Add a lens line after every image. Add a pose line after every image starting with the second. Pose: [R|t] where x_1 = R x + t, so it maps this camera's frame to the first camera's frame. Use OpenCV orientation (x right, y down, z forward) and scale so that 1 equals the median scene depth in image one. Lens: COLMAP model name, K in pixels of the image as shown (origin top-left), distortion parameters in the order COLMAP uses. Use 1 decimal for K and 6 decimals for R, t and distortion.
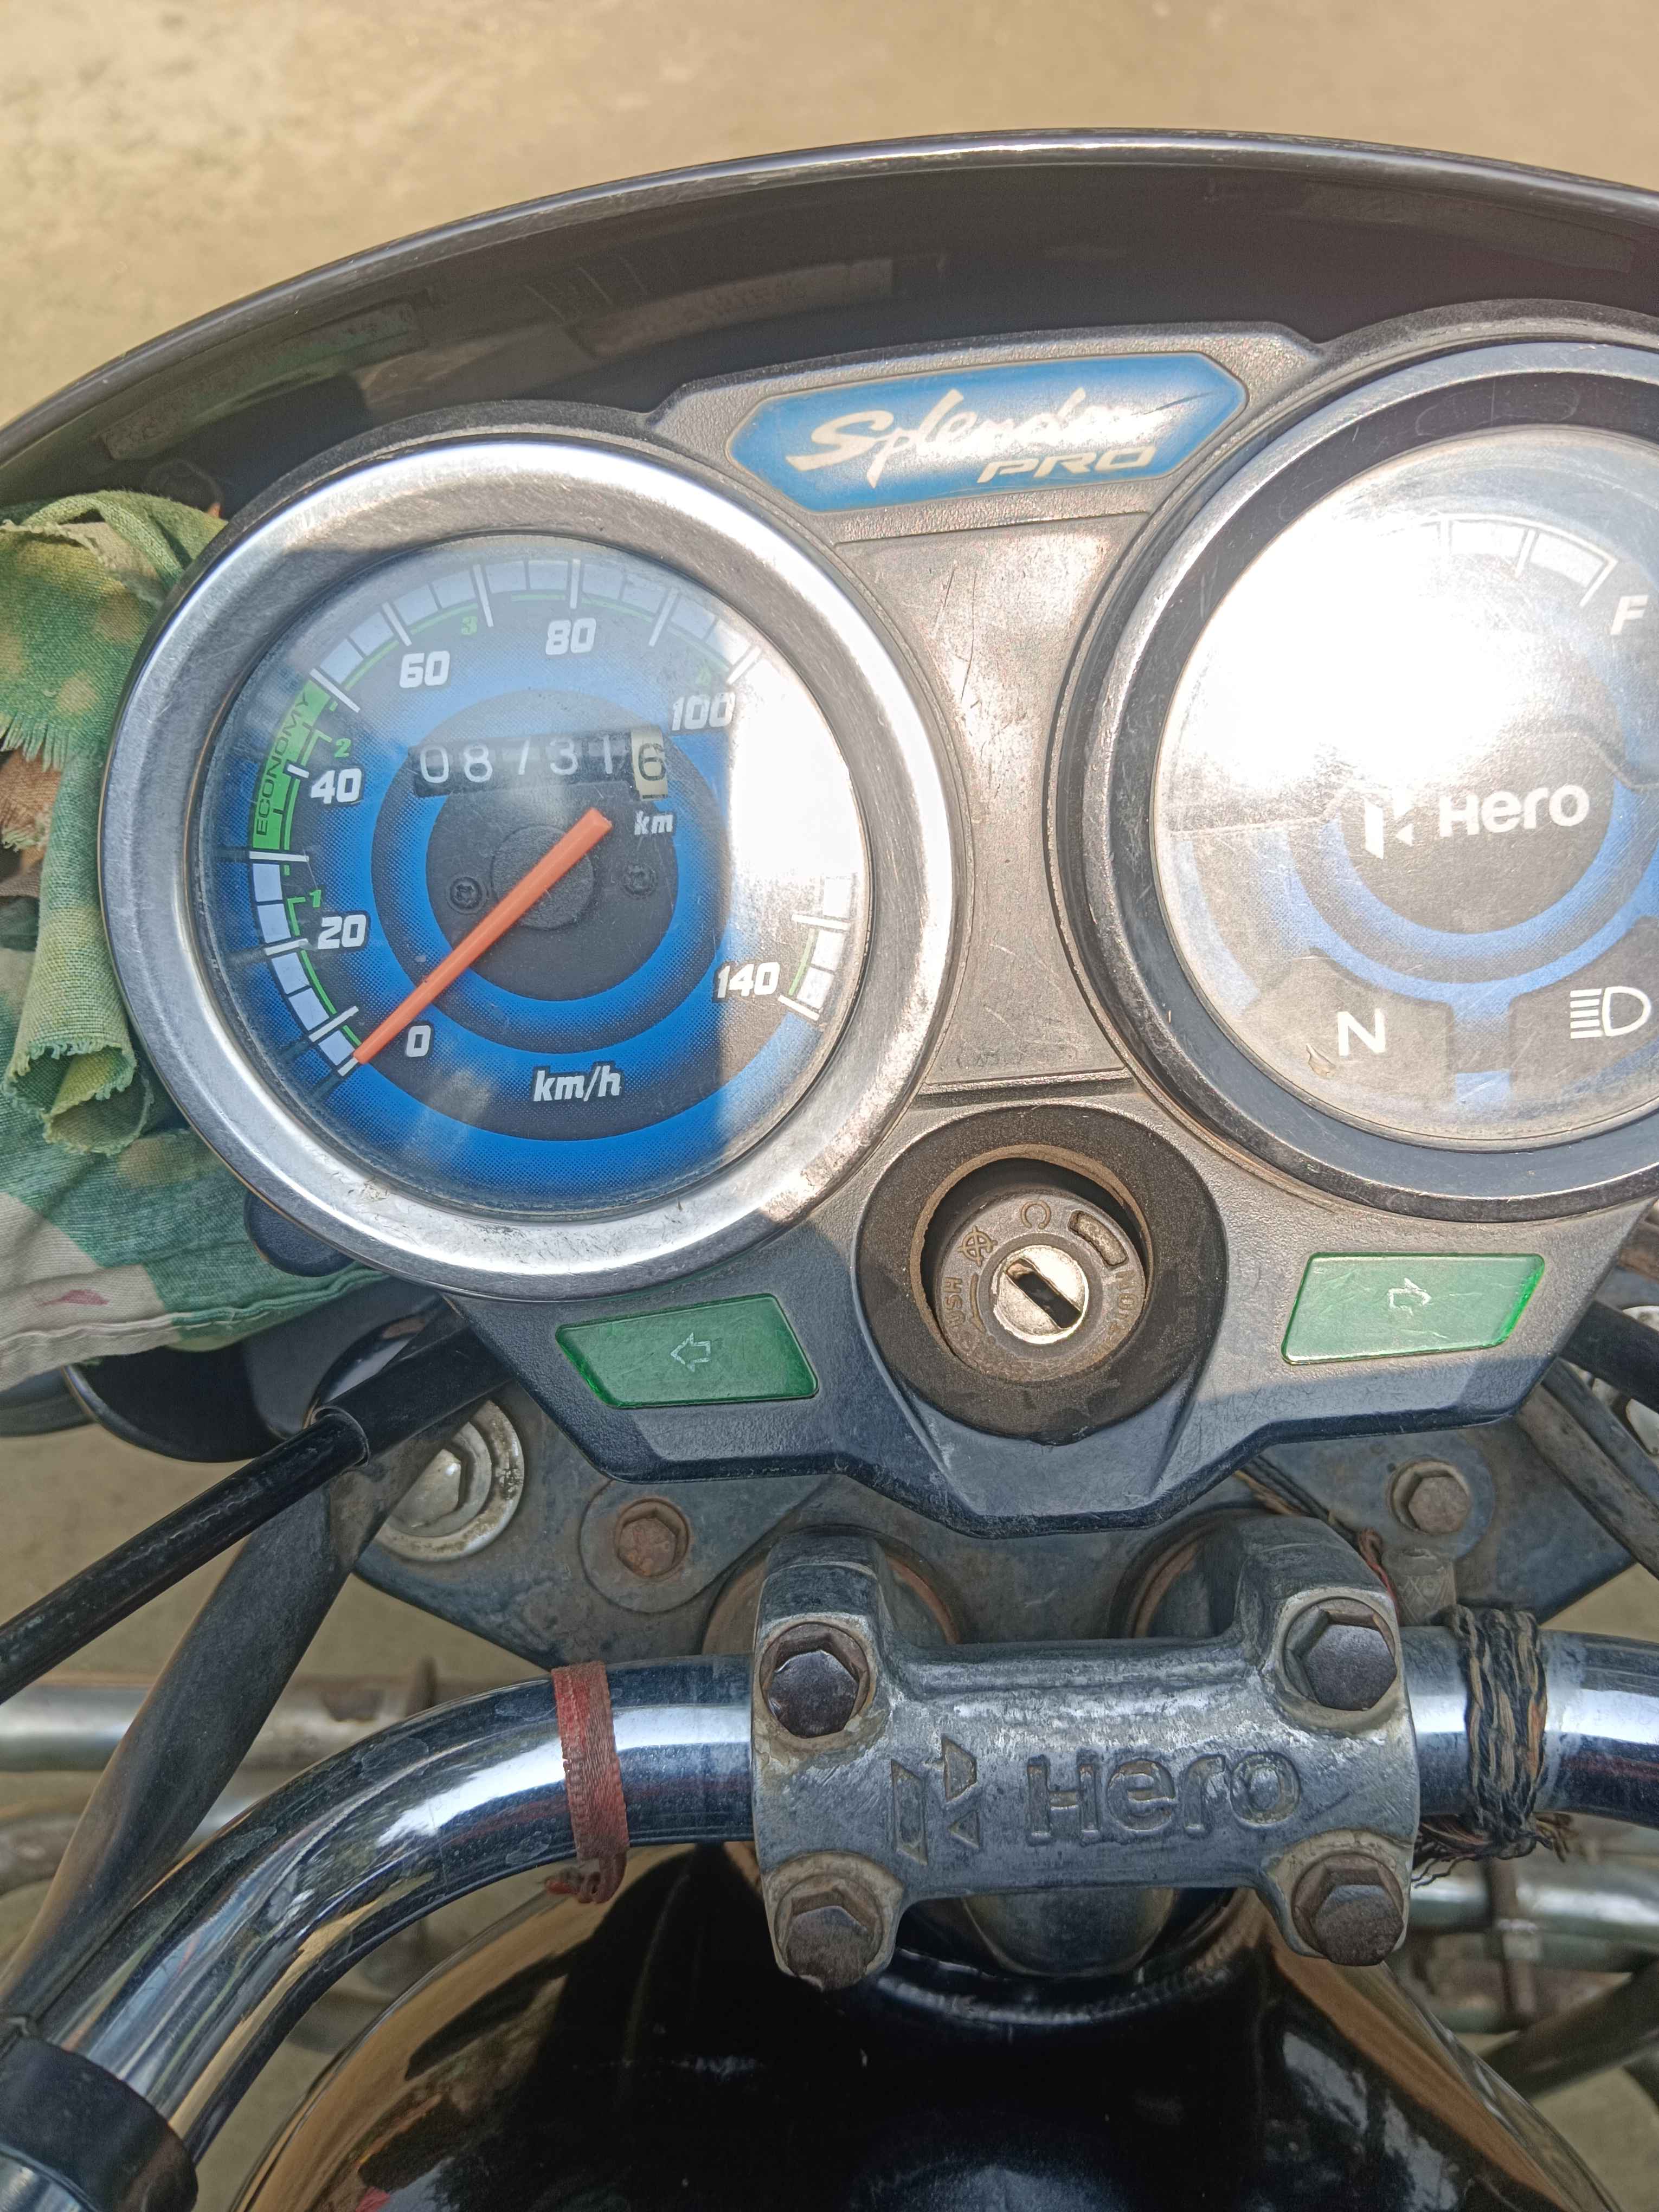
lens RADIAL K [[1765.1, 0, 816.4], [0, 1765.1, 1106.5], [0, 0, 1]] dist [0.105108, -0.275384]
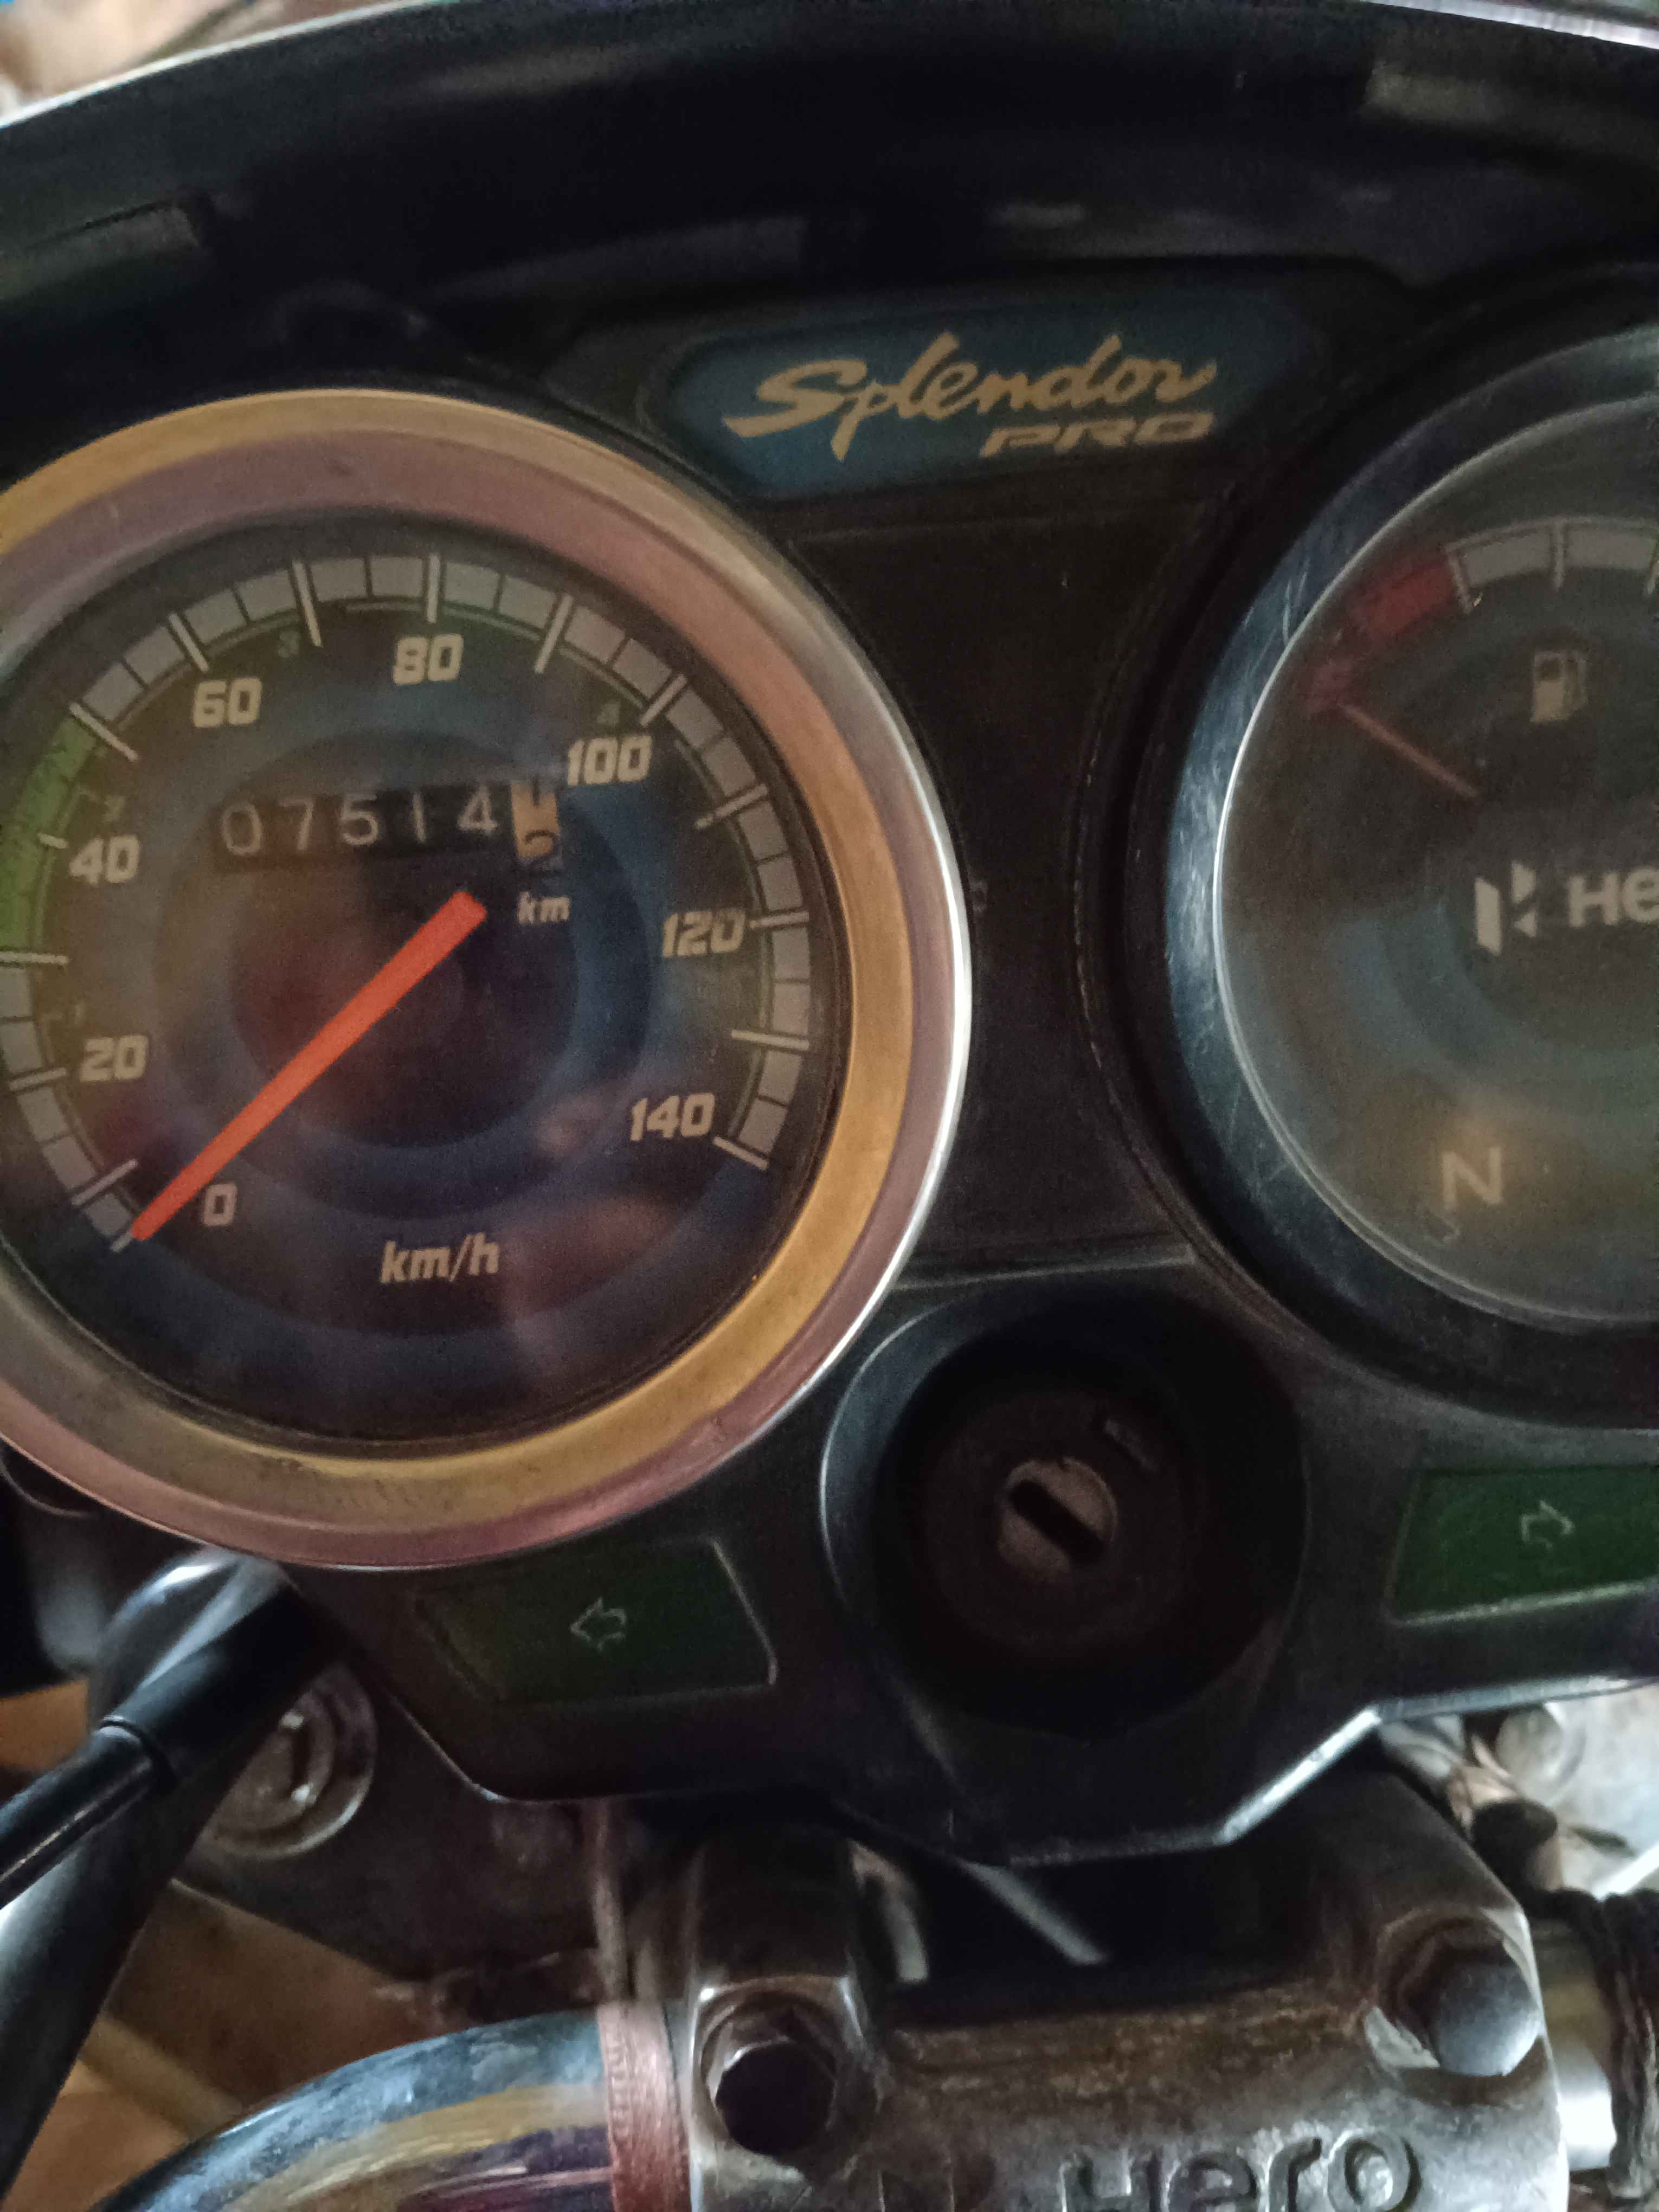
lens RADIAL K [[1765.1, 0, 816.4], [0, 1765.1, 1106.5], [0, 0, 1]] dist [0.105108, -0.275384]
pose [[0.997500, -0.010856, 0.069832, -0.030000], [0.013852, 0.998997, -0.042570, -0.043318], [-0.069300, 0.043431, 0.996650, 0.250071]]
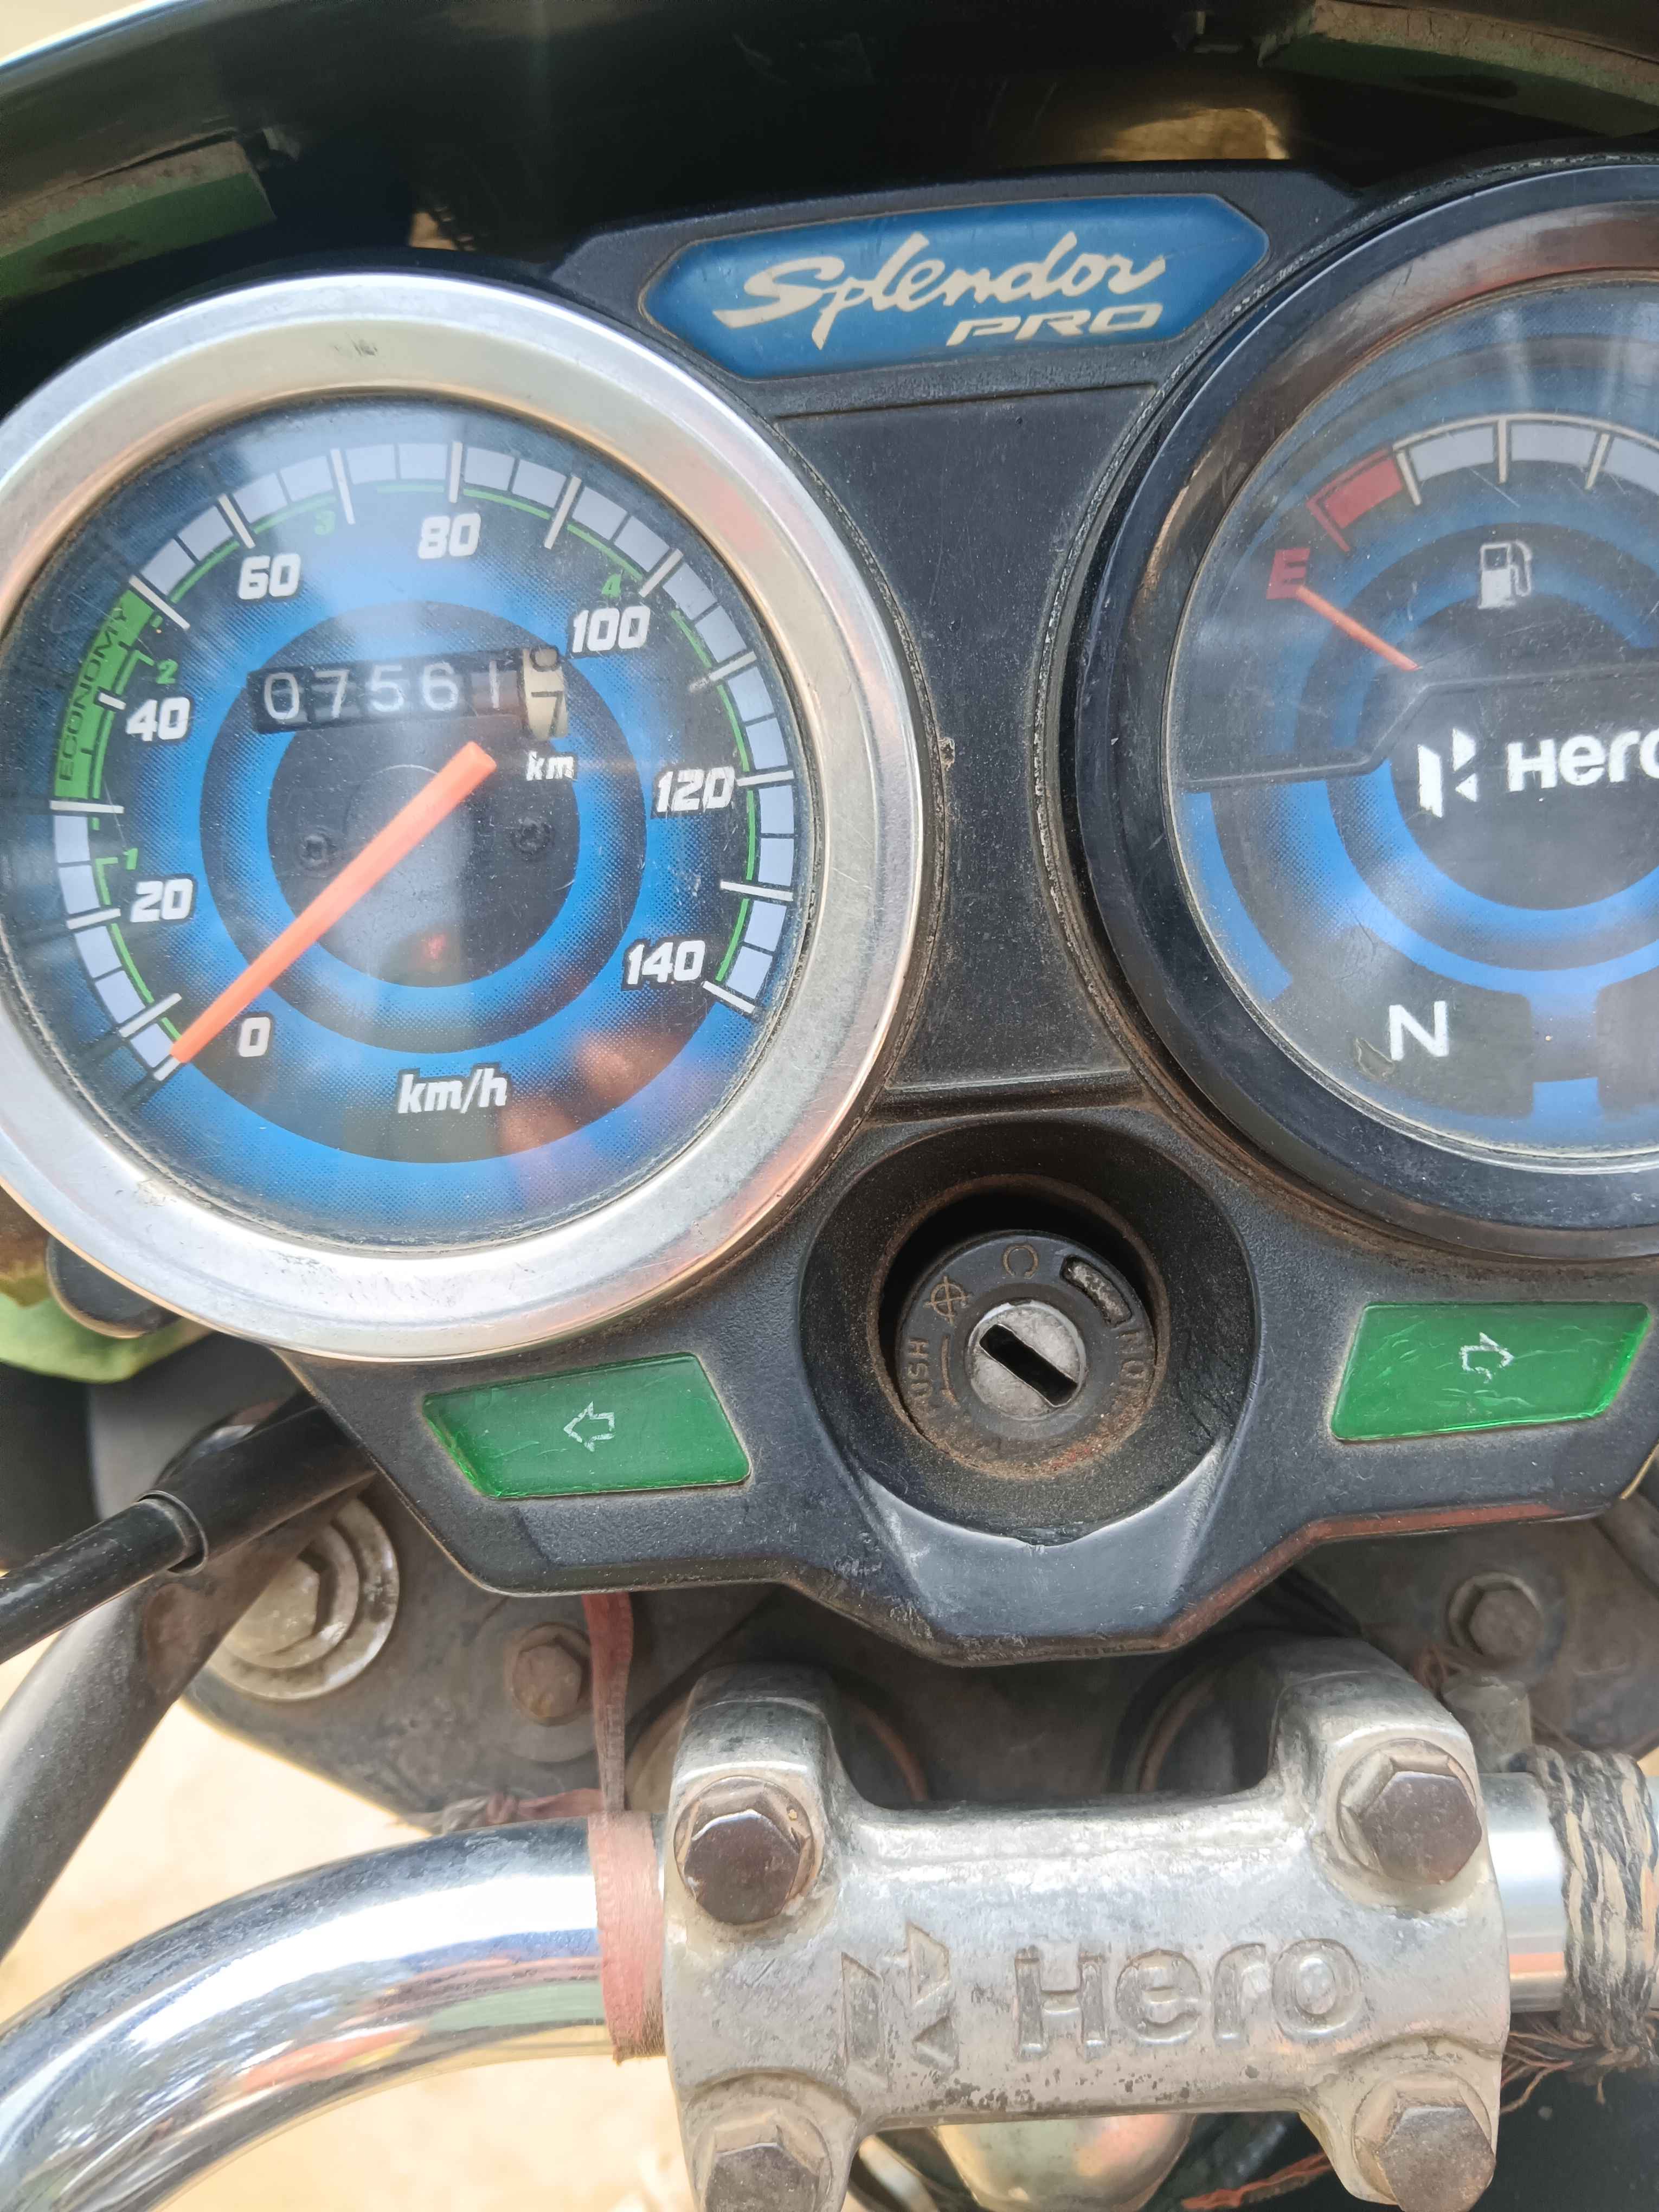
lens RADIAL K [[1759.4, 0, 824.3], [0, 1759.4, 1101.0], [0, 0, 1]] dist [0.099777, -0.279578]
pose [[0.999760, 0.004931, 0.021357, 0.016878], [-0.003288, 0.997081, -0.076285, 0.053269], [-0.021671, 0.076196, 0.996857, 0.197868]]
